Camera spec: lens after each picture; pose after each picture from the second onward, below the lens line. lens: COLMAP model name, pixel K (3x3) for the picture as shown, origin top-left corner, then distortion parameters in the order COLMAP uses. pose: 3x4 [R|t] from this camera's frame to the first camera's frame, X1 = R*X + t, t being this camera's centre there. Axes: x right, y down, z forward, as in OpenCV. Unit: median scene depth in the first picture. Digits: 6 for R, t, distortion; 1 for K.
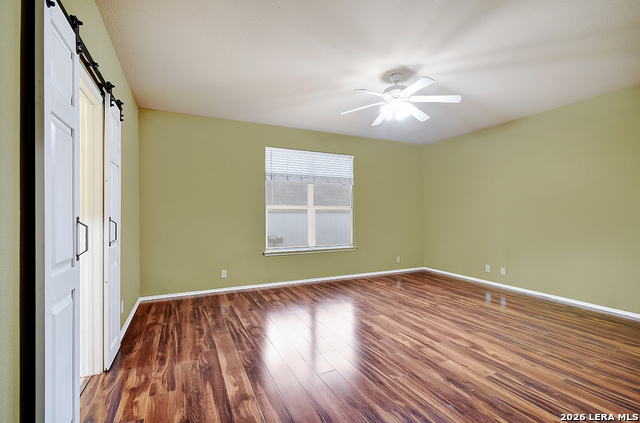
lens RADIAL K [[288.2, 0, 318.4], [0, 288.2, 219.2], [0, 0, 1]] dist [0.001102, -0.000199]
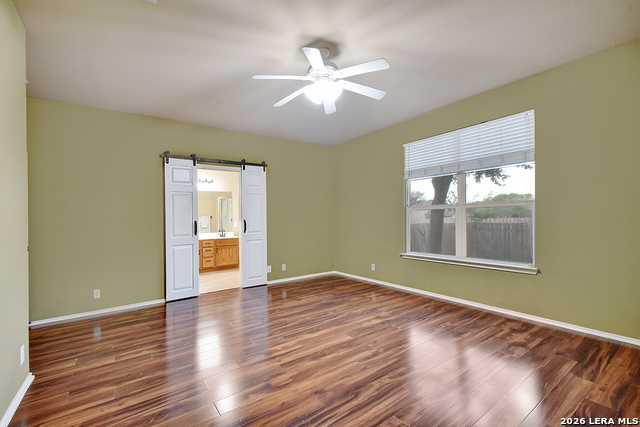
lens RADIAL K [[282.4, 0, 309.9], [0, 282.4, 221.6], [0, 0, 1]] dist [0.014031, -0.000048]
pose [[0.167932, 0.009146, -0.985756, 1.041598], [0.004489, 0.999939, 0.010042, -0.006142], [0.985788, -0.006111, 0.167881, 0.786942]]
